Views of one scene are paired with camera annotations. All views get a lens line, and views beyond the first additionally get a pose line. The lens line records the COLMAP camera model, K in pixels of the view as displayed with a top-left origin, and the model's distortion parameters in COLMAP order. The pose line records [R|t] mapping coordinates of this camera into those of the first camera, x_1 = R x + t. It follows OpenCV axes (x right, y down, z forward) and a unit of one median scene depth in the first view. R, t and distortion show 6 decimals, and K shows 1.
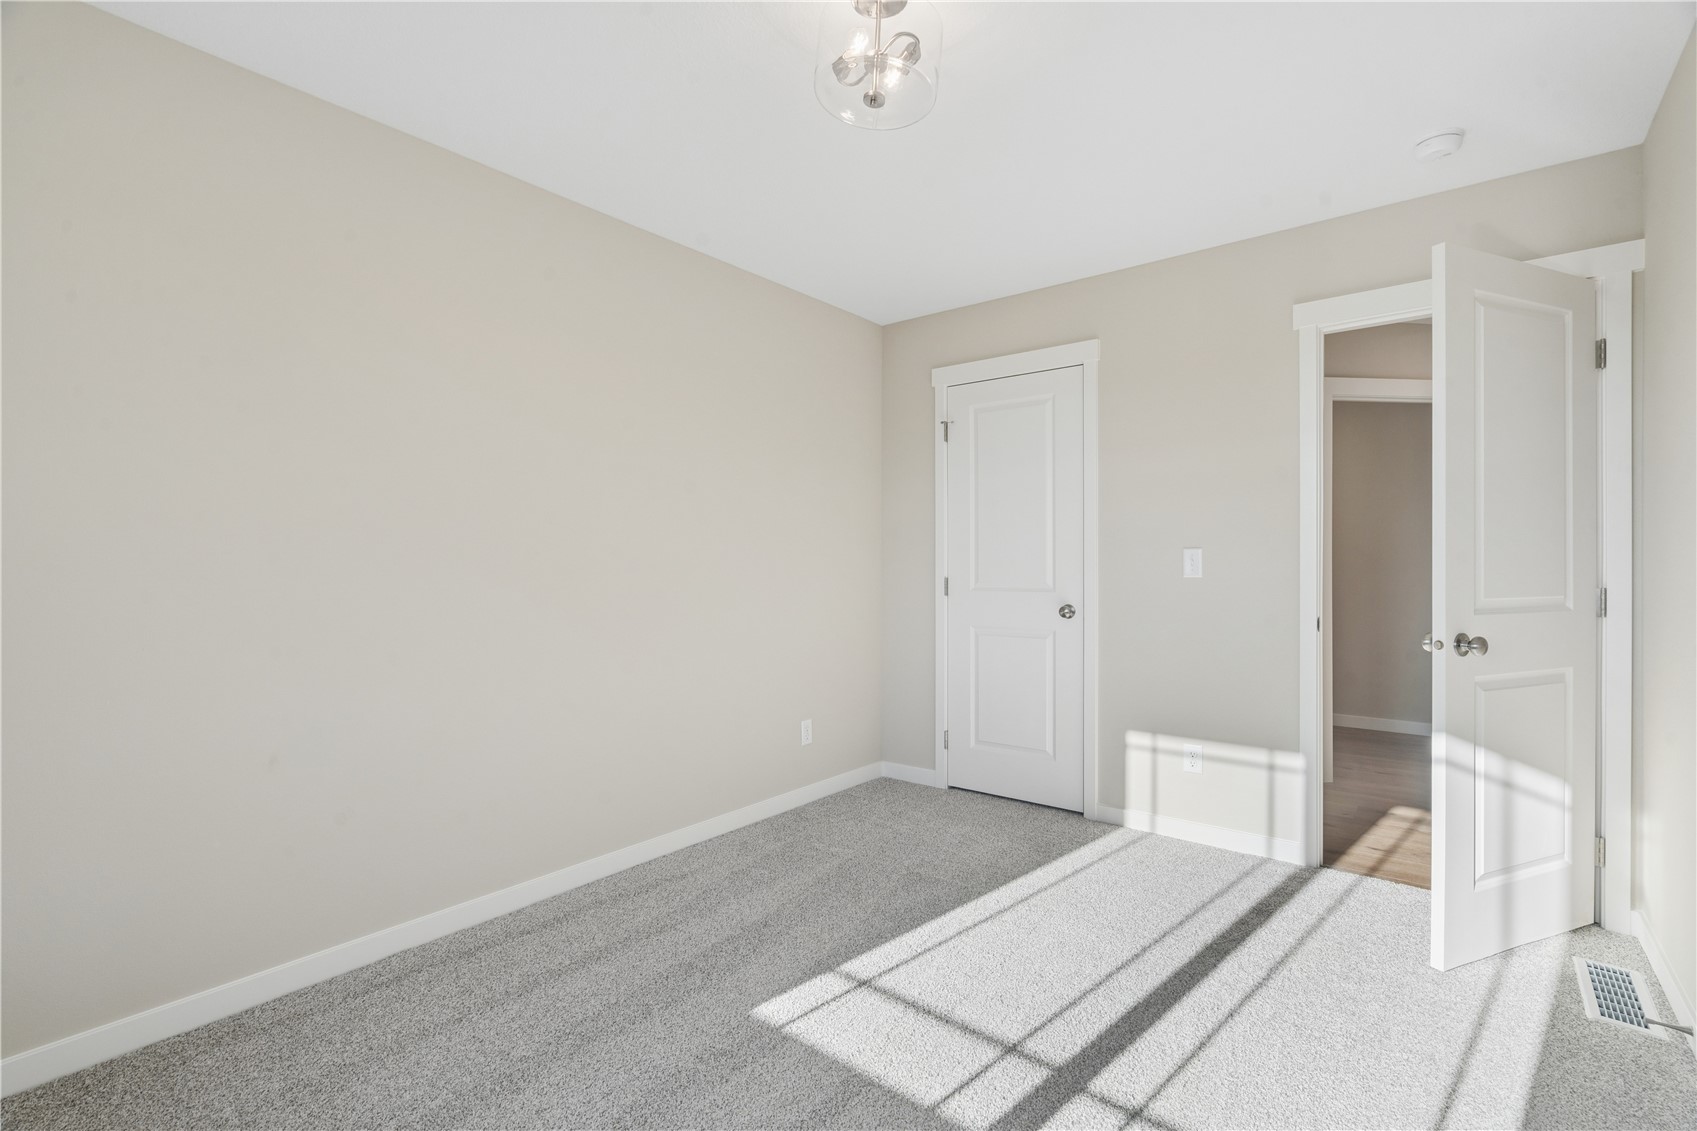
lens RADIAL K [[775.5, 0, 841.7], [0, 775.5, 566.1], [0, 0, 1]] dist [0.001863, -0.000172]
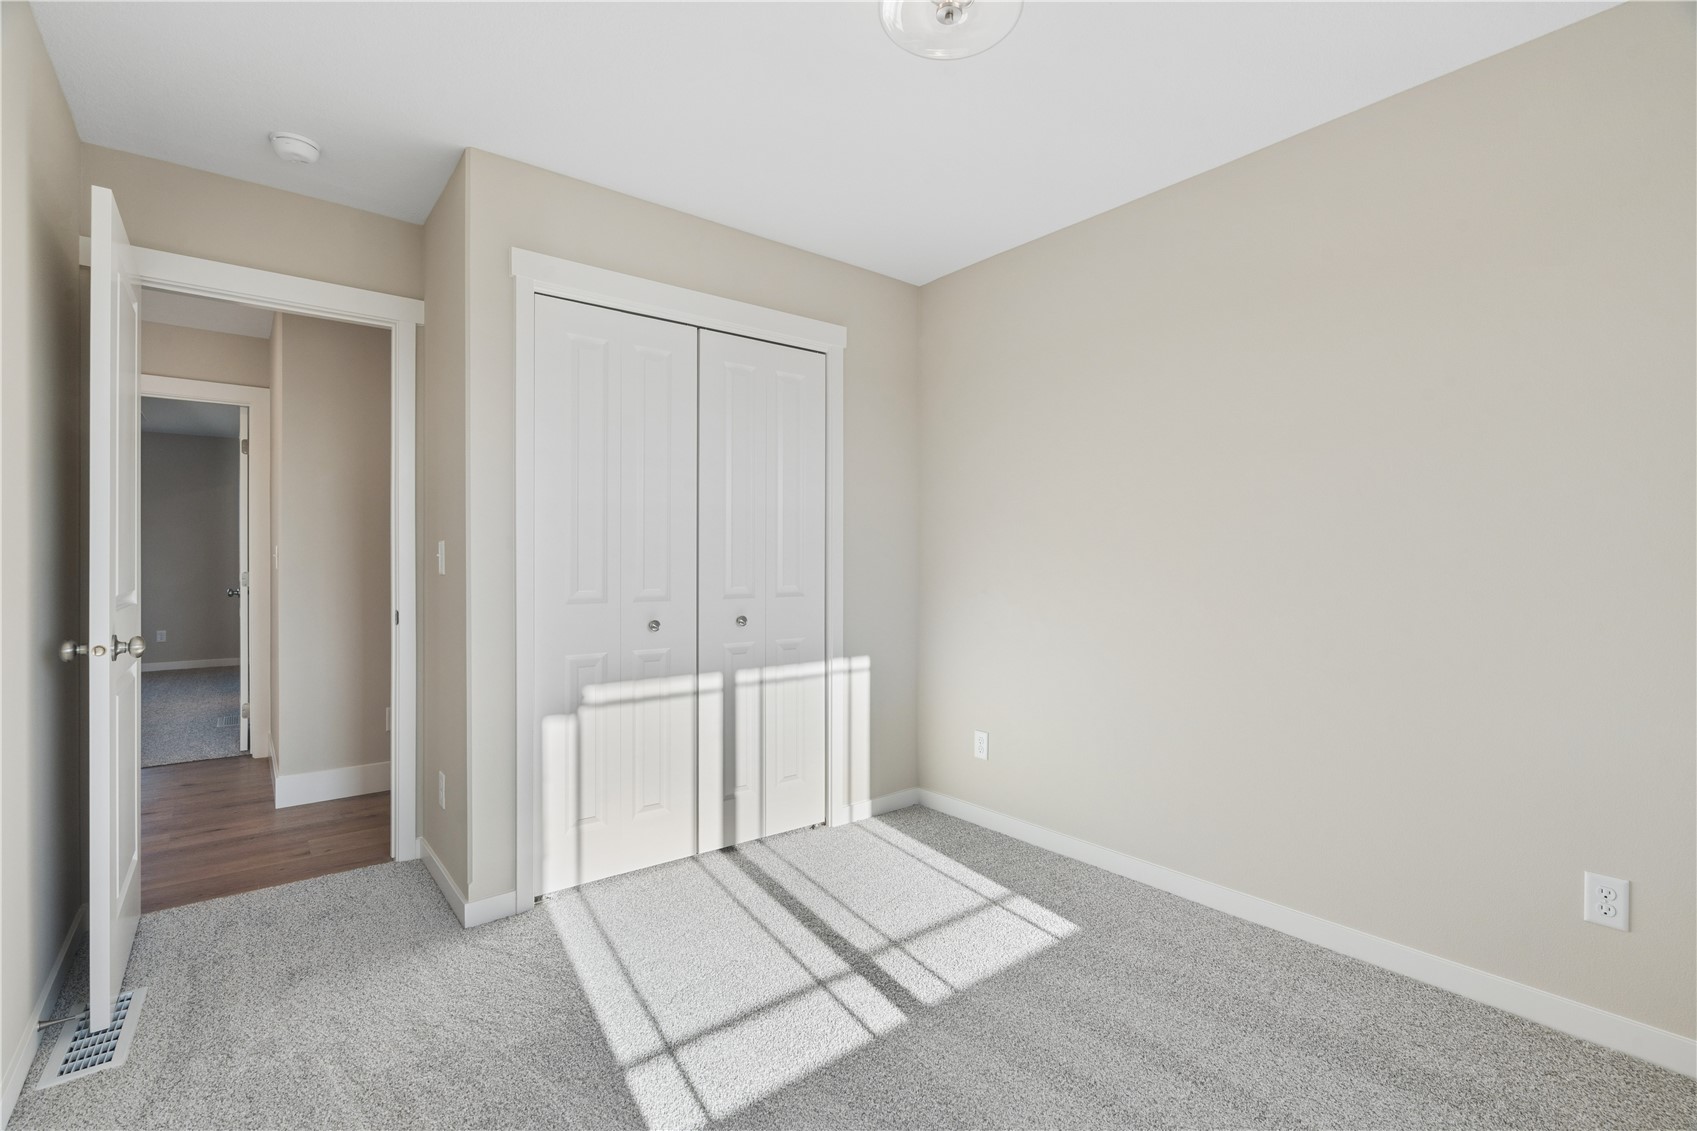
lens RADIAL K [[775.5, 0, 848.9], [0, 775.5, 558.9], [0, 0, 1]] dist [0.001863, -0.000172]
pose [[0.189373, -0.020117, 0.981699, -0.679184], [-0.012511, 0.999660, 0.022898, 0.033578], [-0.981825, -0.016618, 0.189057, 0.686592]]
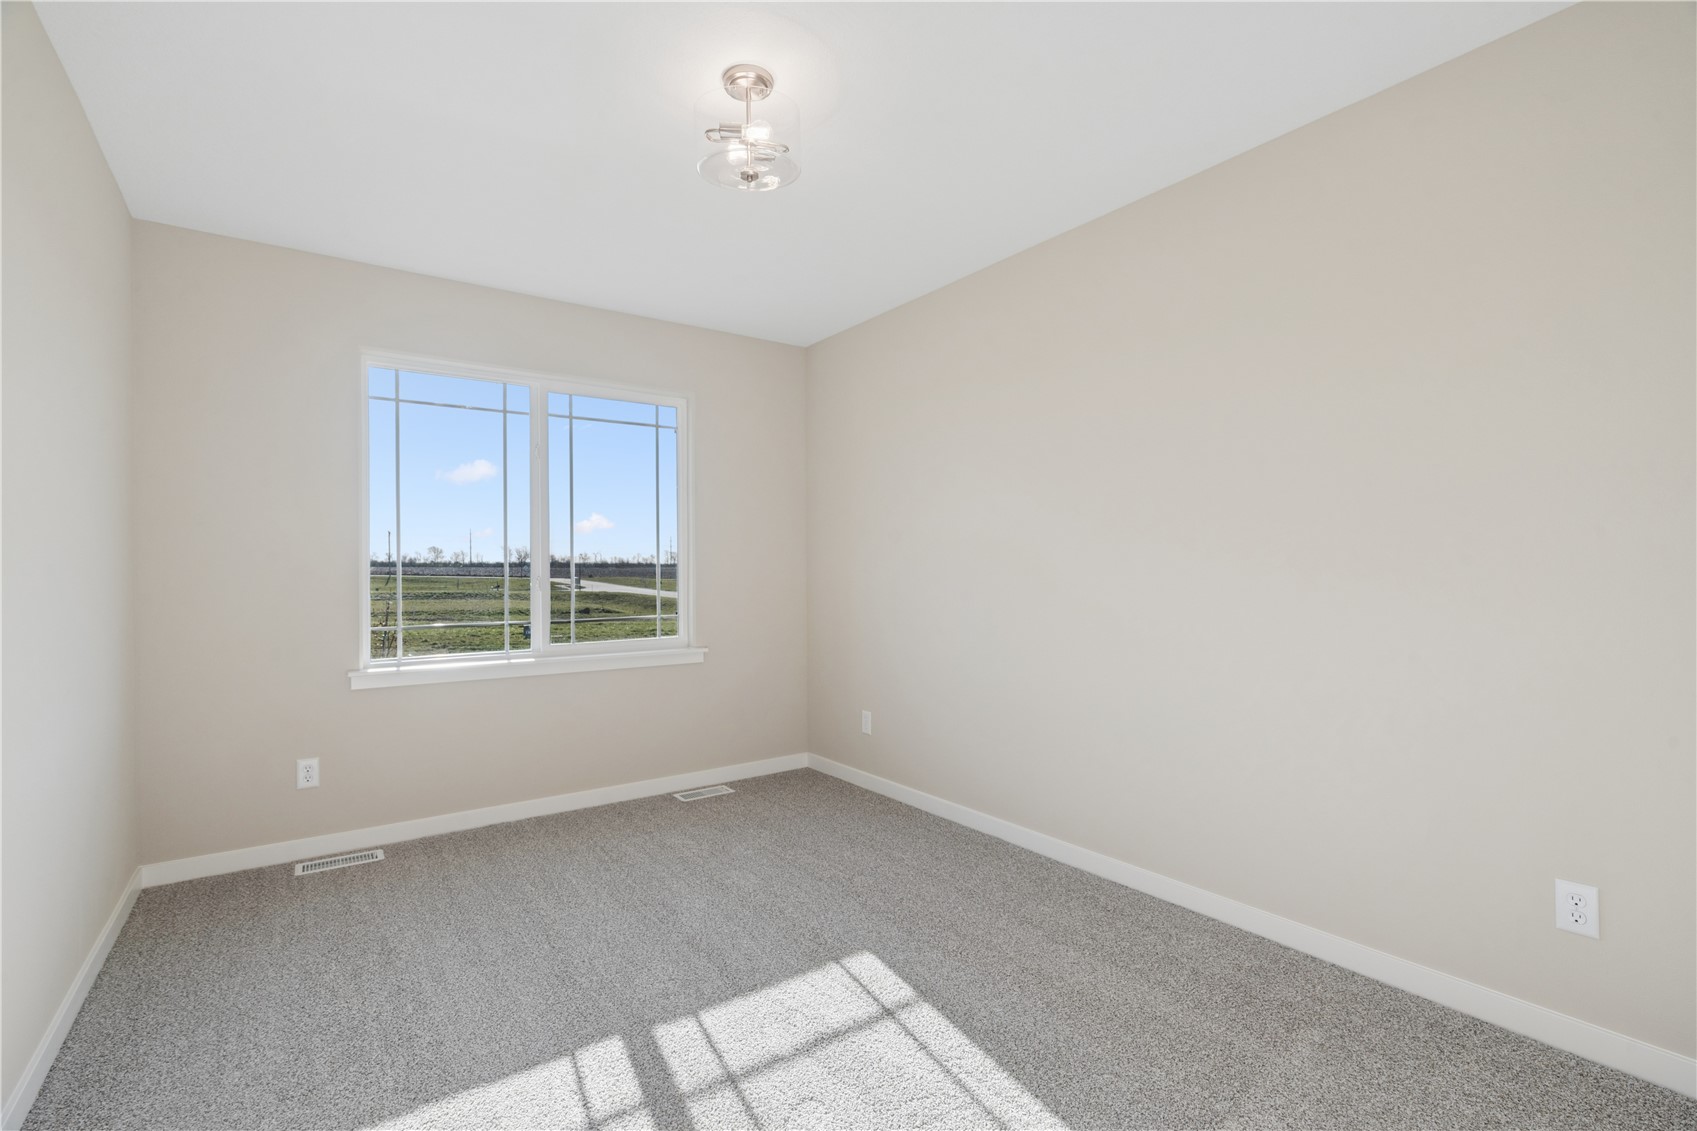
lens RADIAL K [[775.5, 0, 849.3], [0, 775.5, 557.3], [0, 0, 1]] dist [0.001863, -0.000172]
pose [[-0.278060, -0.016439, -0.960423, 0.946205], [0.006722, 0.999796, -0.019059, 0.006510], [0.960540, -0.011756, -0.277892, 1.215928]]
